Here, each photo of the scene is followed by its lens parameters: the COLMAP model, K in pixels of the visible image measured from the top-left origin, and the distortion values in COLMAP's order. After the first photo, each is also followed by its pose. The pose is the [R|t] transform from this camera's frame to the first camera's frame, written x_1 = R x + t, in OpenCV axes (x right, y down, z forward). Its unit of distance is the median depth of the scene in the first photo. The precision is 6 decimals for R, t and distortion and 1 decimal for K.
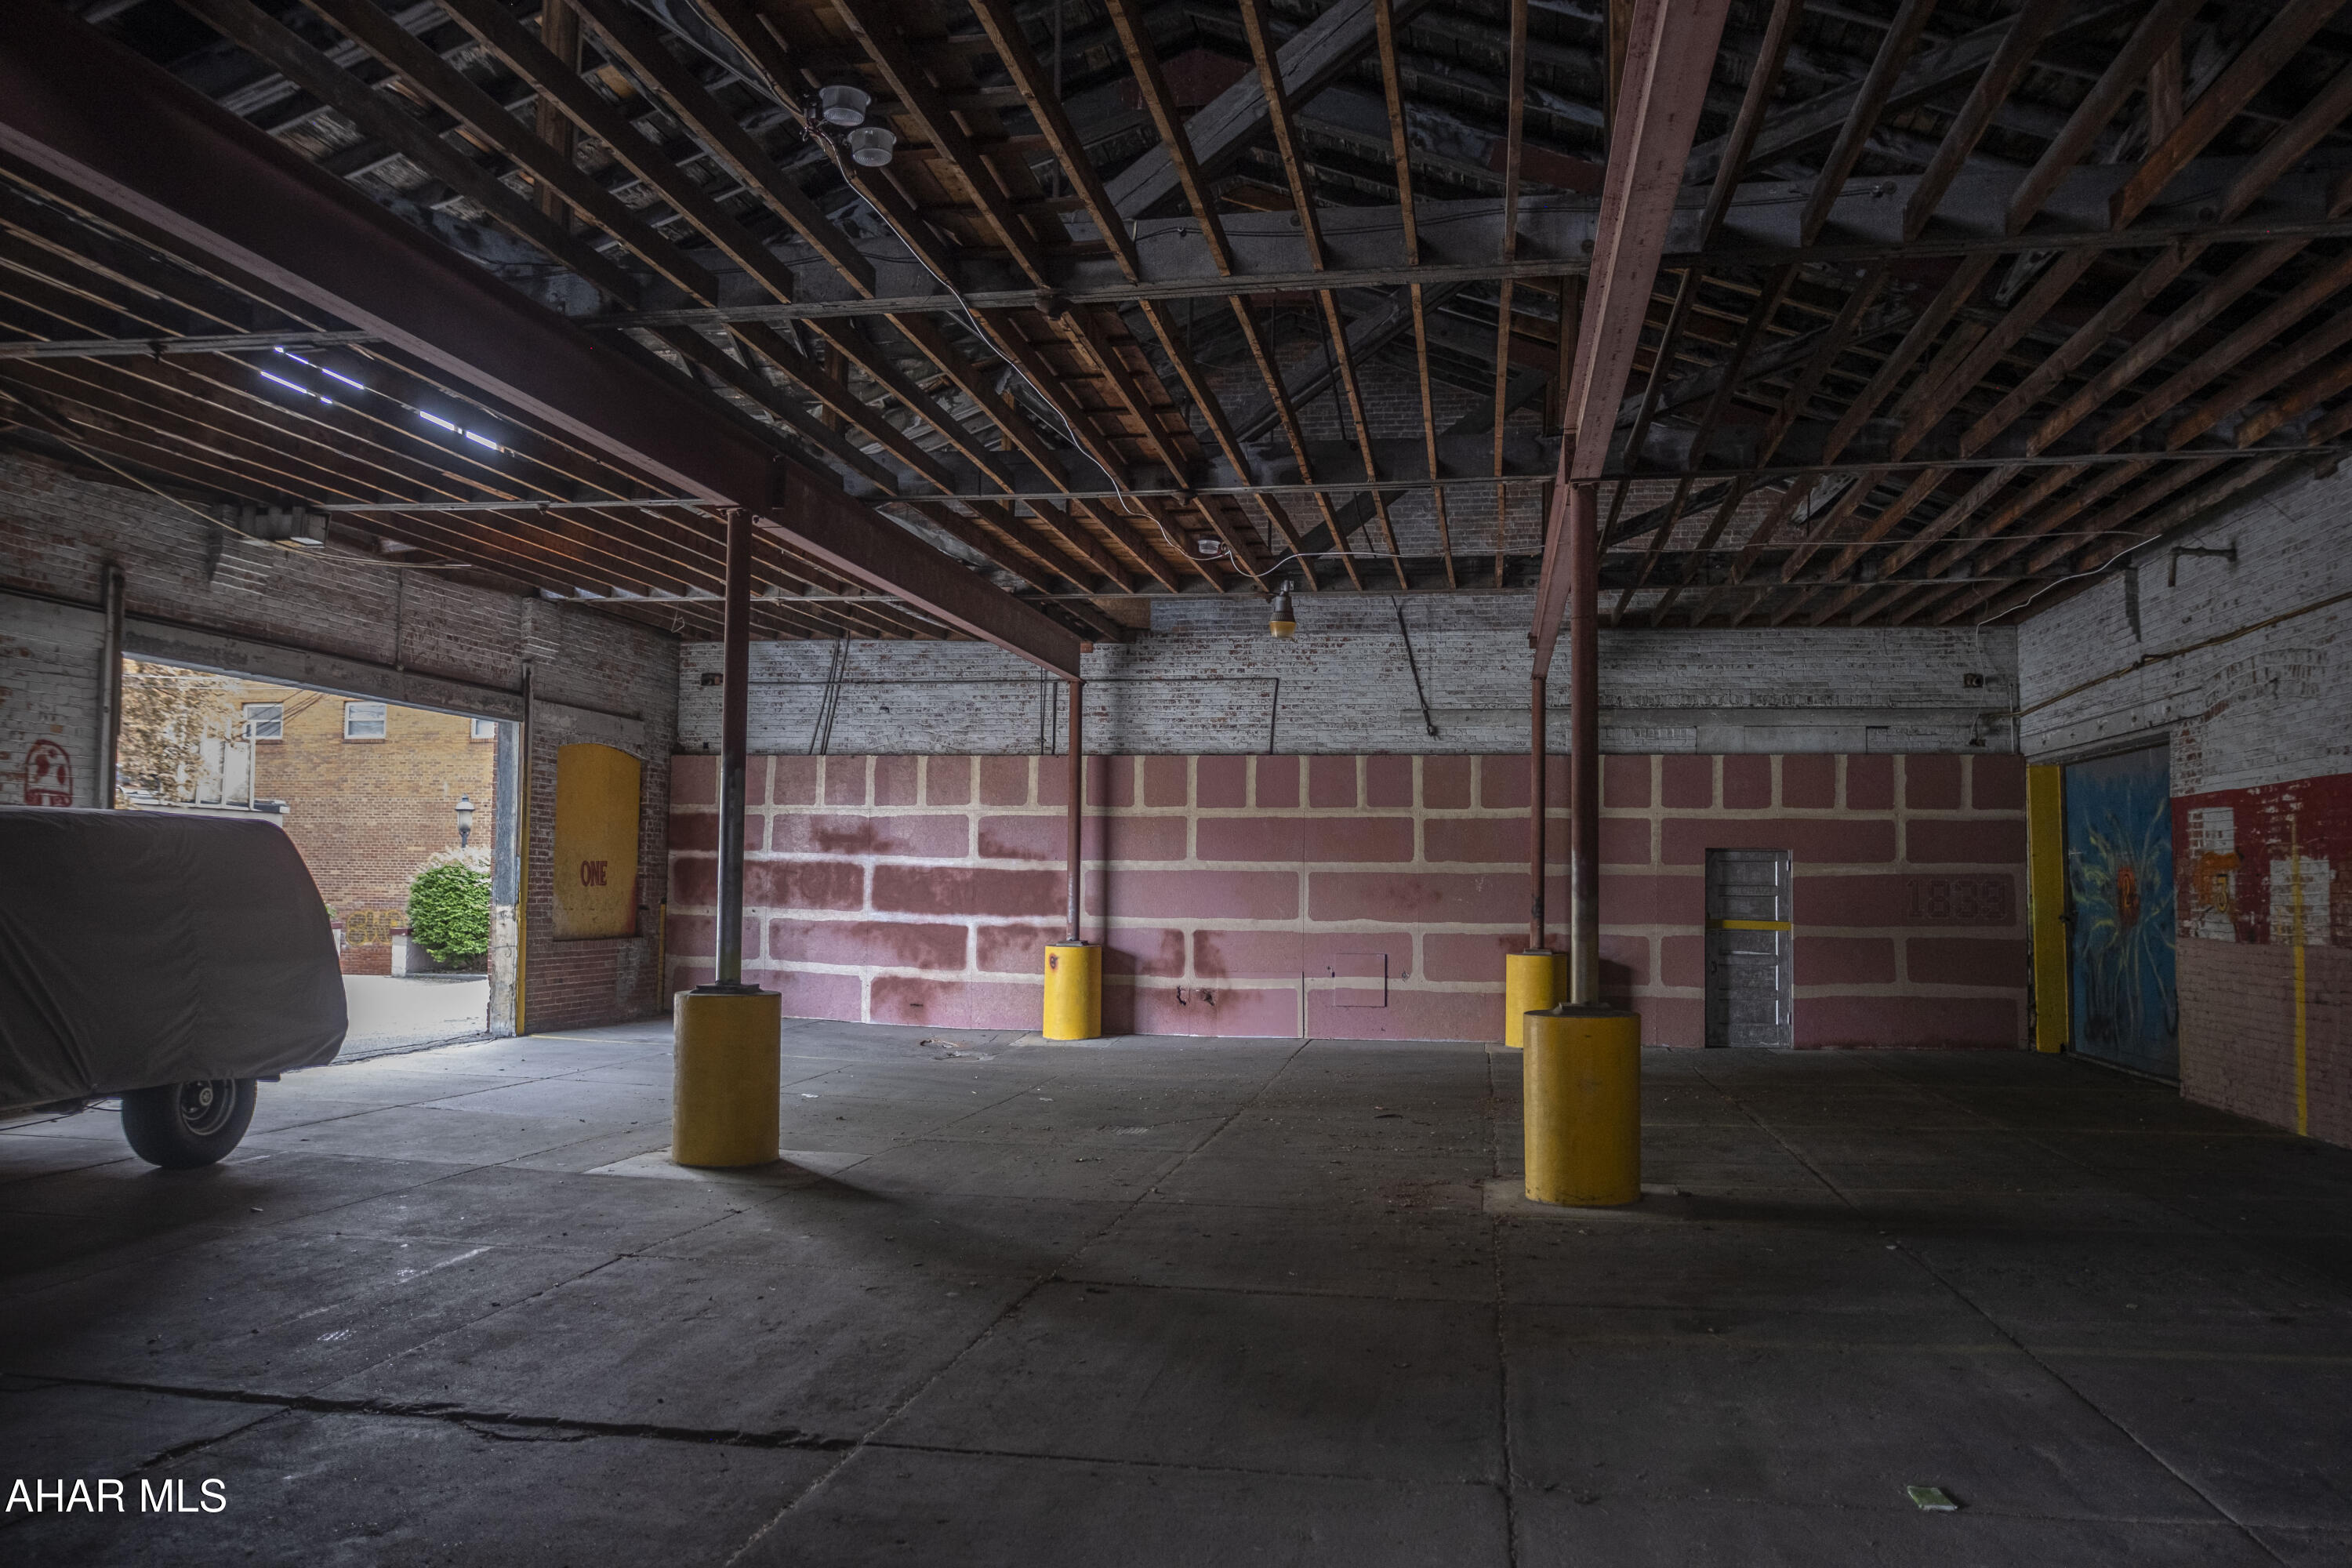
lens RADIAL K [[1668.1, 0, 1185.6], [0, 1668.1, 789.1], [0, 0, 1]] dist [-0.079901, 0.053177]
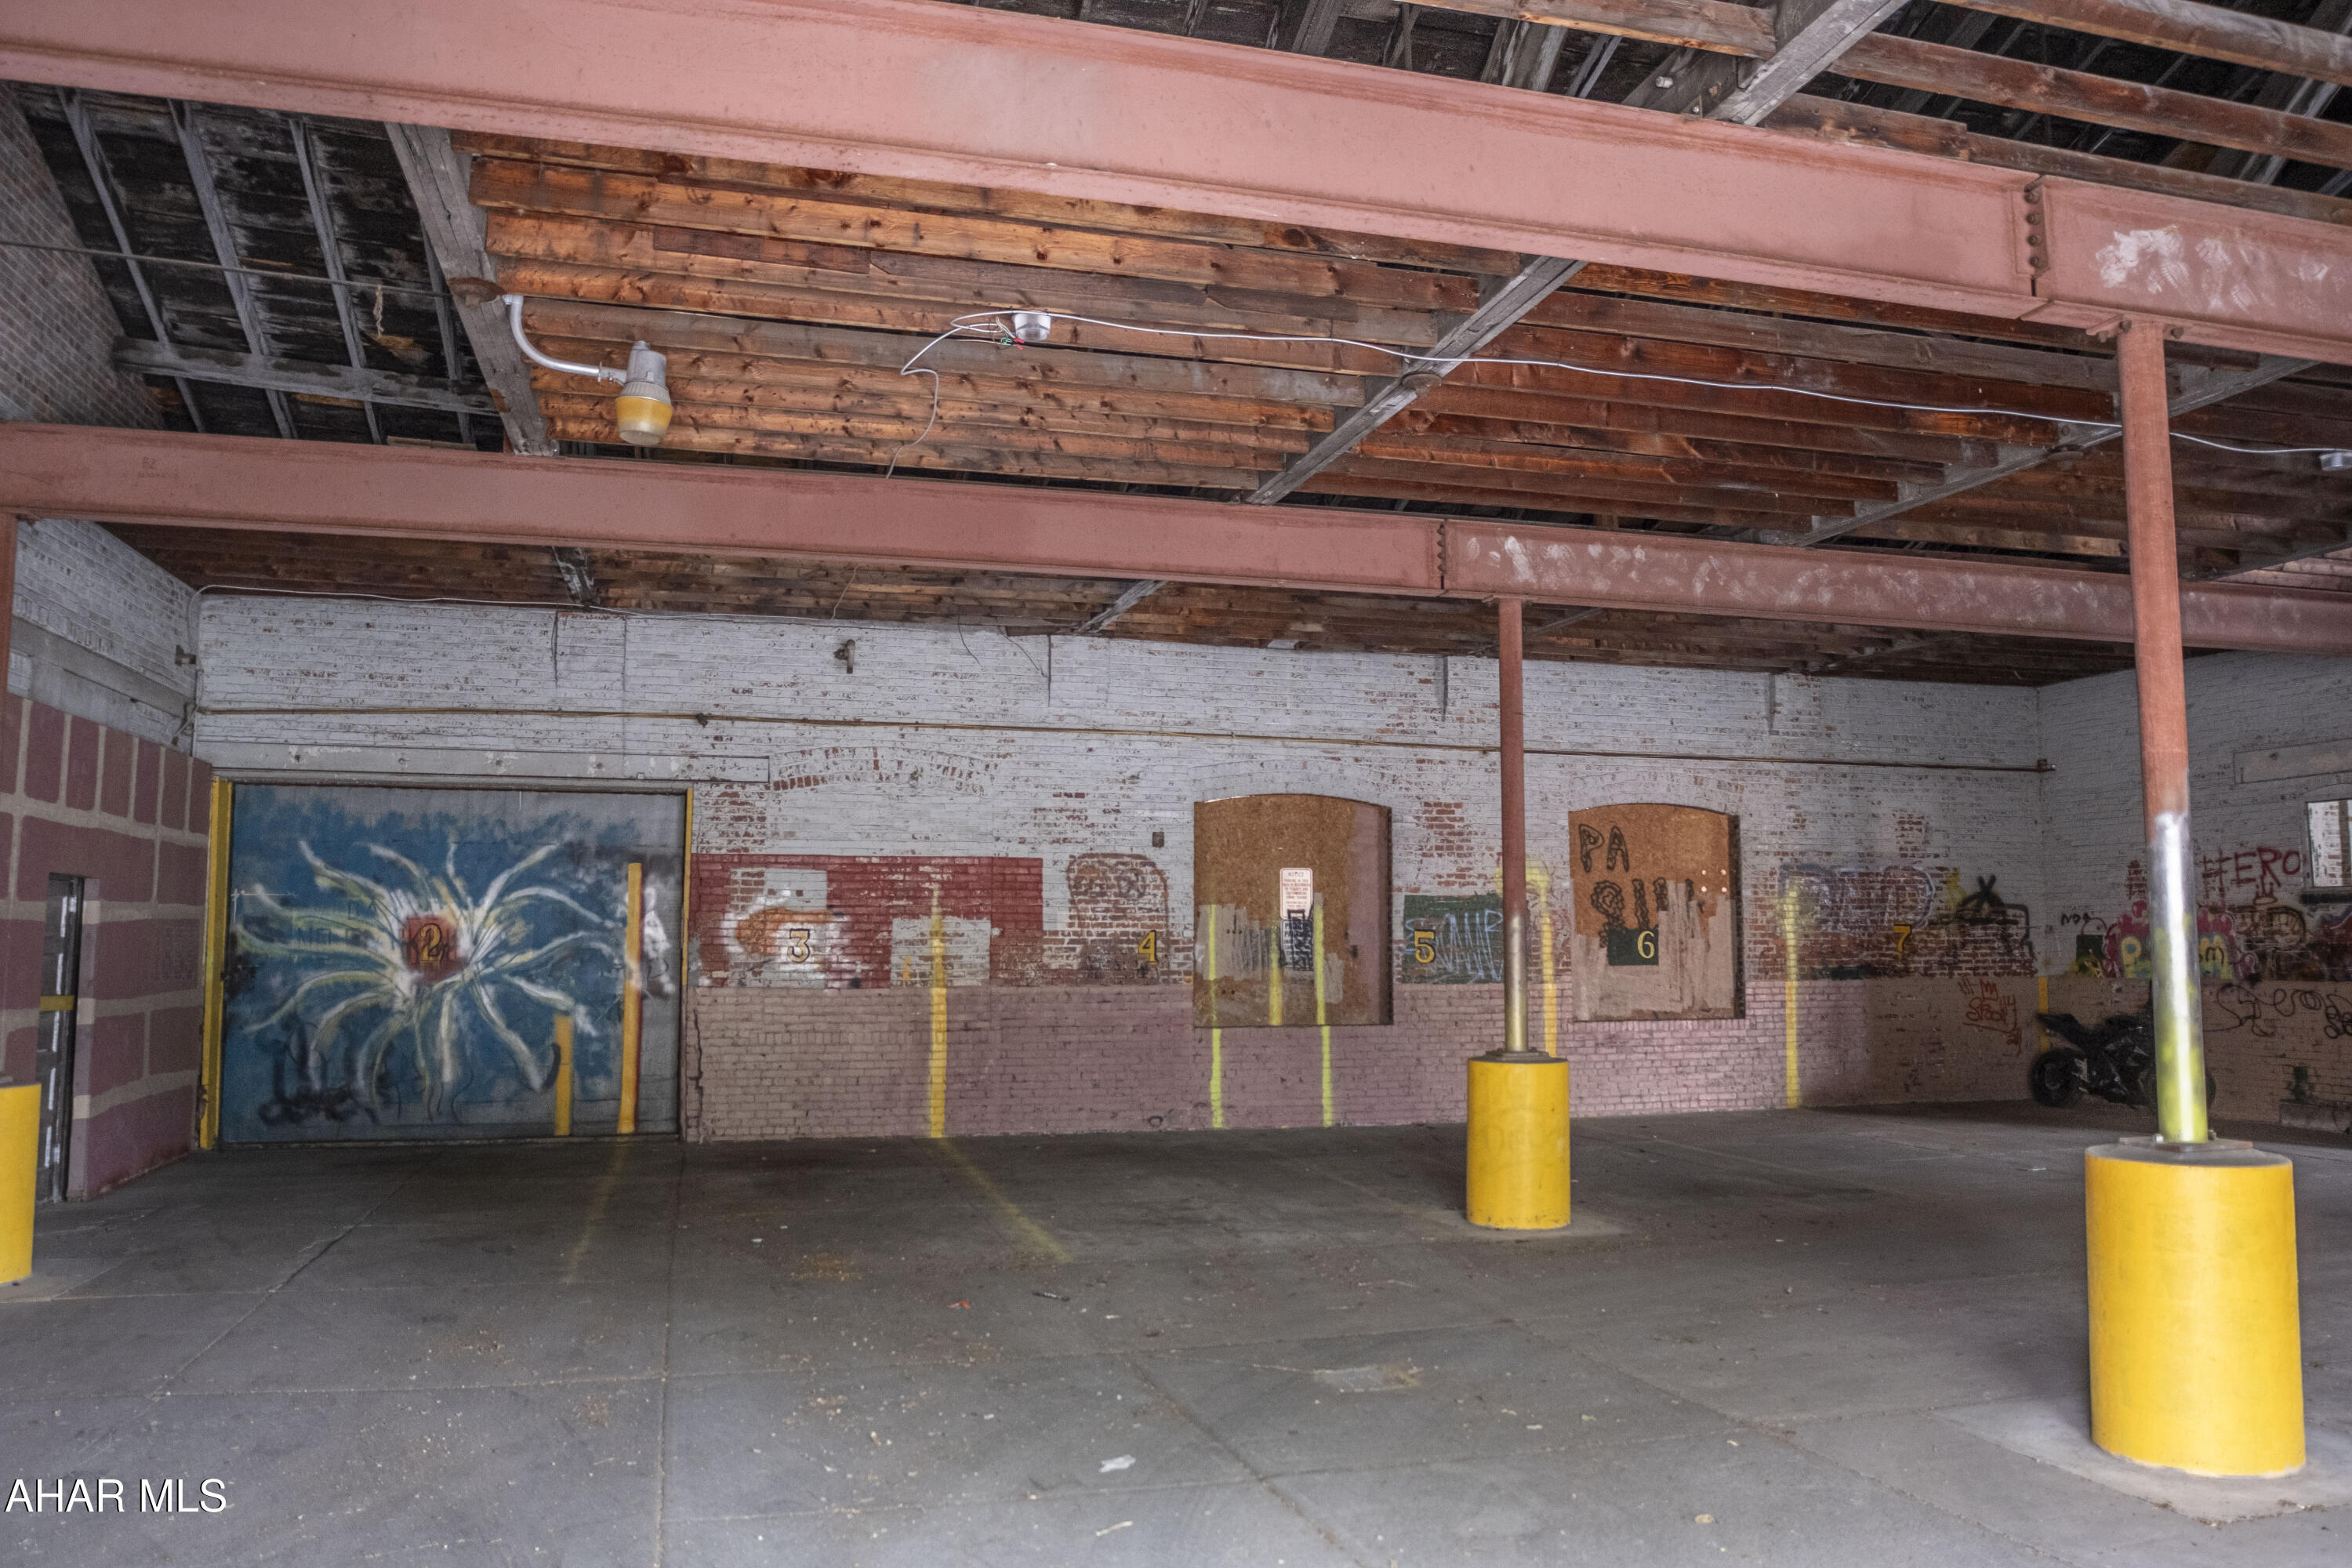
lens RADIAL K [[1668.1, 0, 1188.4], [0, 1668.1, 787.0], [0, 0, 1]] dist [-0.079901, 0.053177]
pose [[-0.432200, 0.070817, 0.898993, -0.365013], [-0.058037, 0.992661, -0.106098, 0.043145], [-0.899908, -0.098031, -0.424918, 0.884265]]
